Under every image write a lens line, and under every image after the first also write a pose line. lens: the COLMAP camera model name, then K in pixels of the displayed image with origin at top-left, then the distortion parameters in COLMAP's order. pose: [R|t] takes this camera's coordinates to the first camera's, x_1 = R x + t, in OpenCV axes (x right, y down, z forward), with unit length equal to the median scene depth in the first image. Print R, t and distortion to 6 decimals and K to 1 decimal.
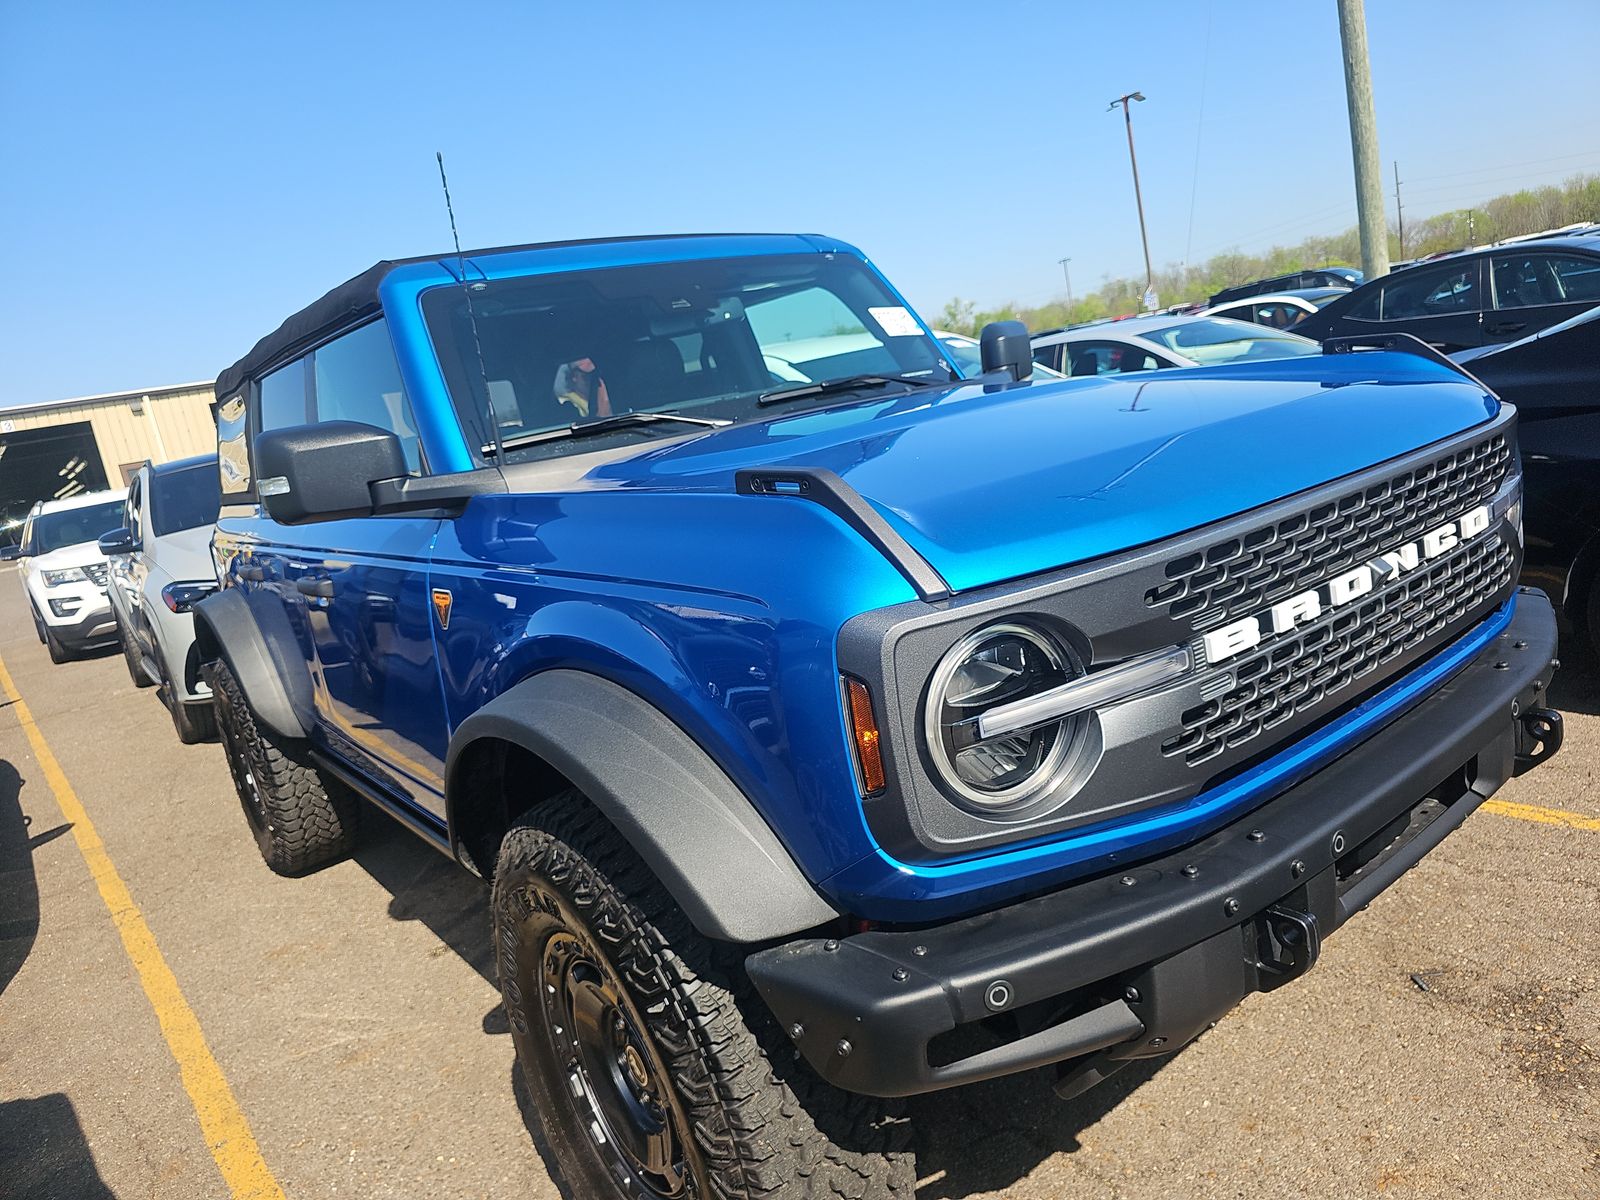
lens RADIAL K [[1049.1, 0, 806.4], [0, 1049.1, 598.4], [0, 0, 1]] dist [0.006782, 0.001502]
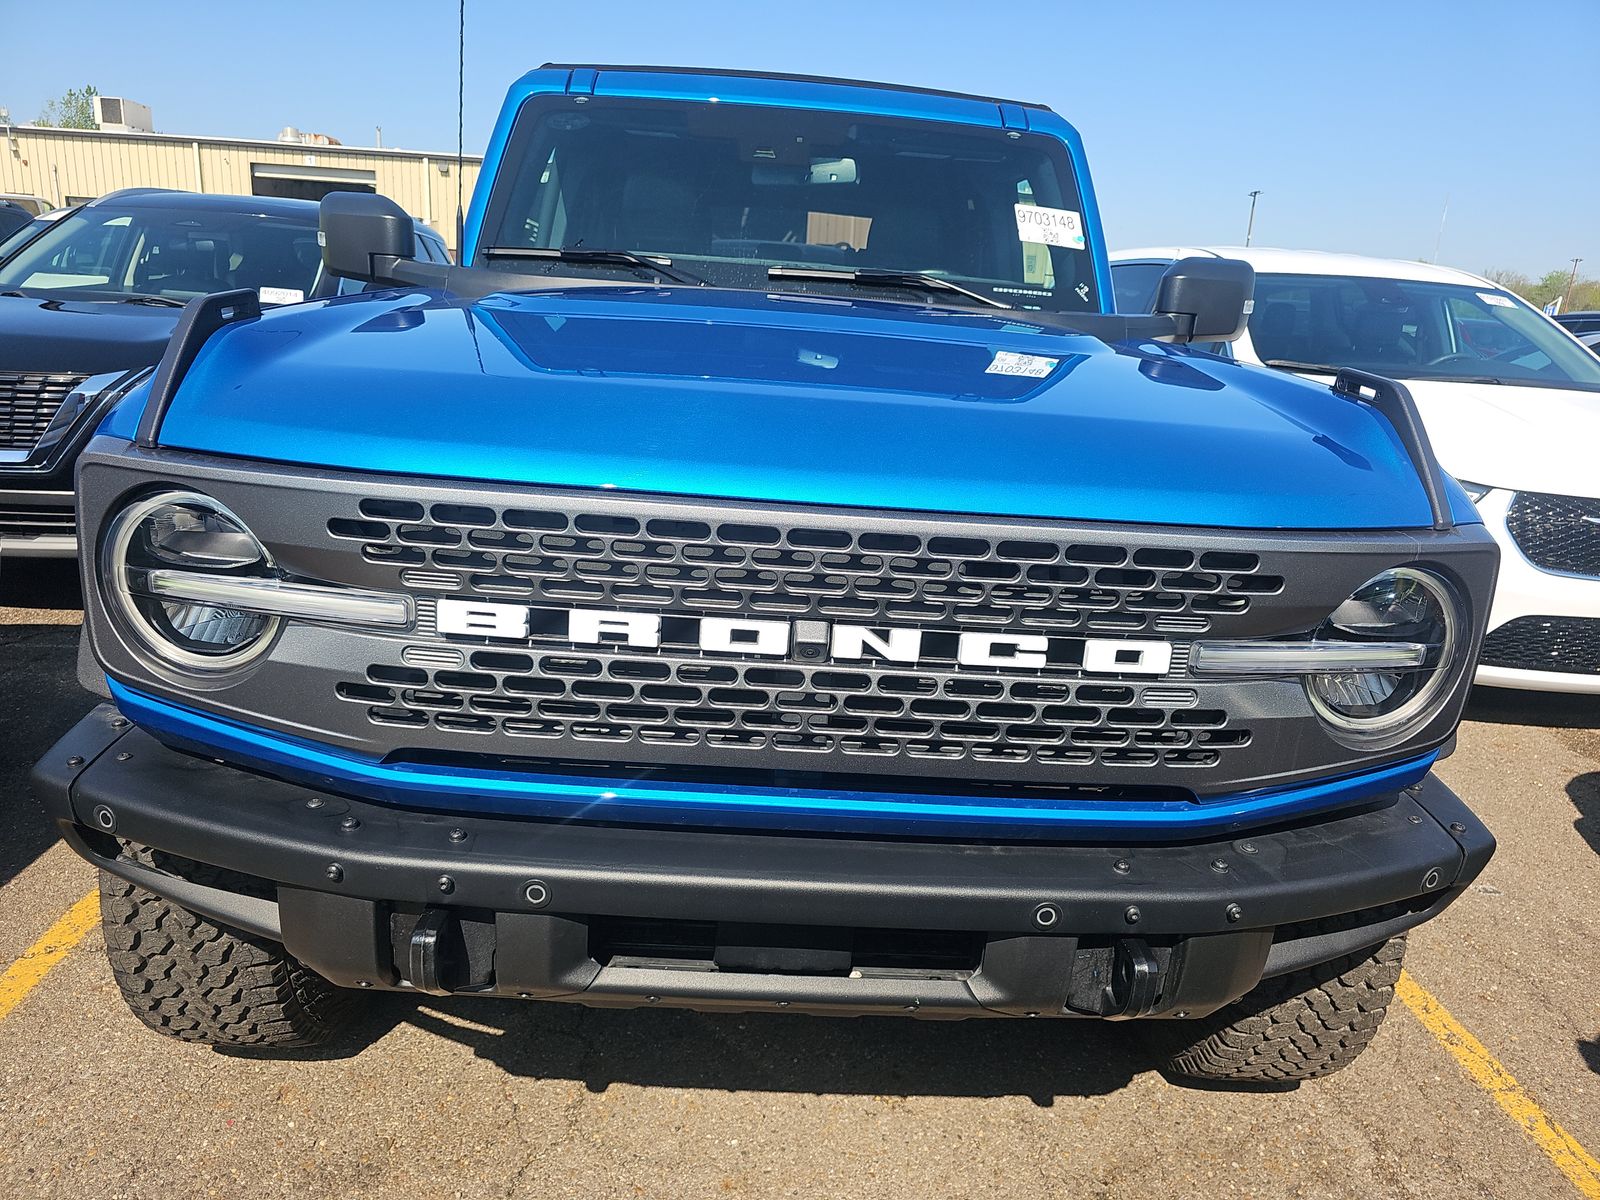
lens RADIAL K [[1049.1, 0, 804.0], [0, 1049.1, 594.5], [0, 0, 1]] dist [0.006782, 0.001502]
pose [[0.783188, 0.372895, -0.497560, 0.677736], [-0.304297, 0.927699, 0.216280, -0.160999], [0.542236, -0.017982, 0.840034, 0.279457]]
